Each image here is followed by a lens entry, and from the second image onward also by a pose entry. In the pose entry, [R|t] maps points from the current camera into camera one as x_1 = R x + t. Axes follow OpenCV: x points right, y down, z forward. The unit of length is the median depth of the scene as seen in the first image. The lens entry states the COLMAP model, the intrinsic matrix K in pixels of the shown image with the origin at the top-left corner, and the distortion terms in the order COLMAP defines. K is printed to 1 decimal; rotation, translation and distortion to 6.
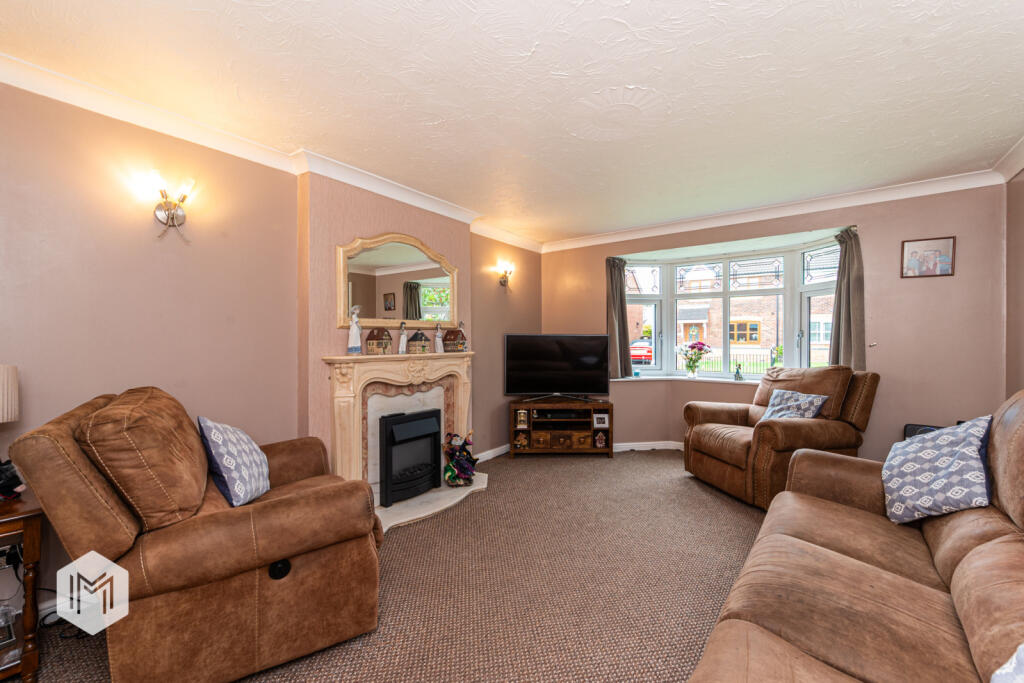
lens RADIAL K [[402.4, 0, 517.7], [0, 402.4, 339.9], [0, 0, 1]] dist [0.000046, 0.000310]
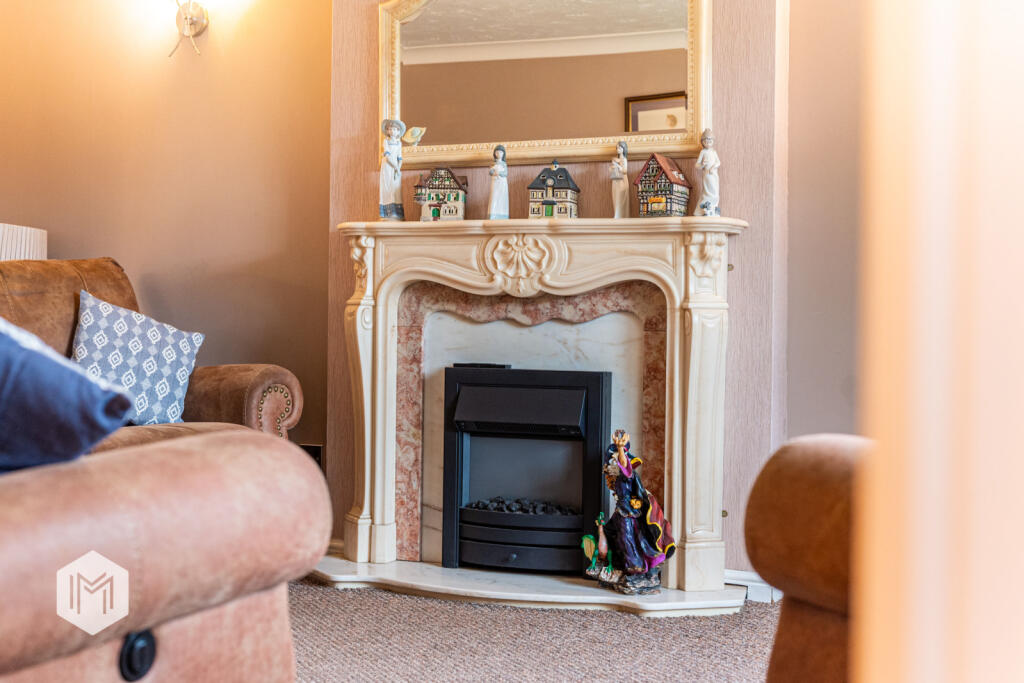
lens RADIAL K [[1478.3, 0, 514.6], [0, 1478.3, 340.9], [0, 0, 1]] dist [0.000112, 0.000000]
pose [[0.248697, 0.014122, -0.968478, 1.163091], [-0.012360, 0.999859, 0.011406, 0.135391], [0.968503, 0.009134, 0.248836, 0.612787]]
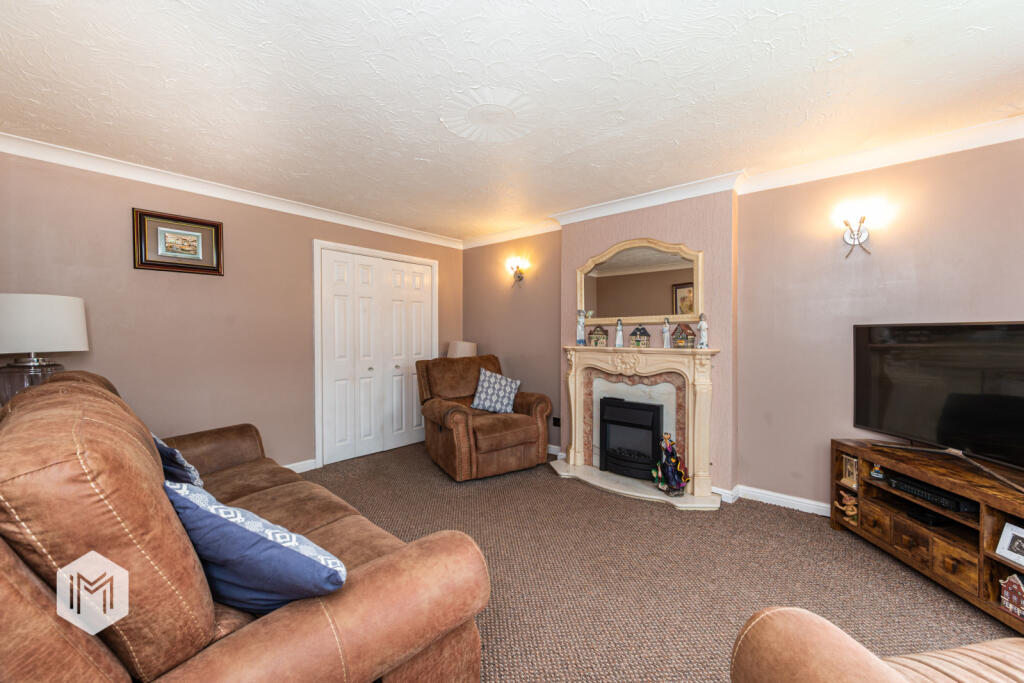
lens RADIAL K [[402.4, 0, 513.9], [0, 402.4, 339.0], [0, 0, 1]] dist [0.000046, 0.000310]
pose [[-0.059194, 0.010515, -0.998191, 0.843494], [-0.000985, 0.999943, 0.010592, 0.000168], [0.998246, 0.001610, -0.059181, 0.741000]]
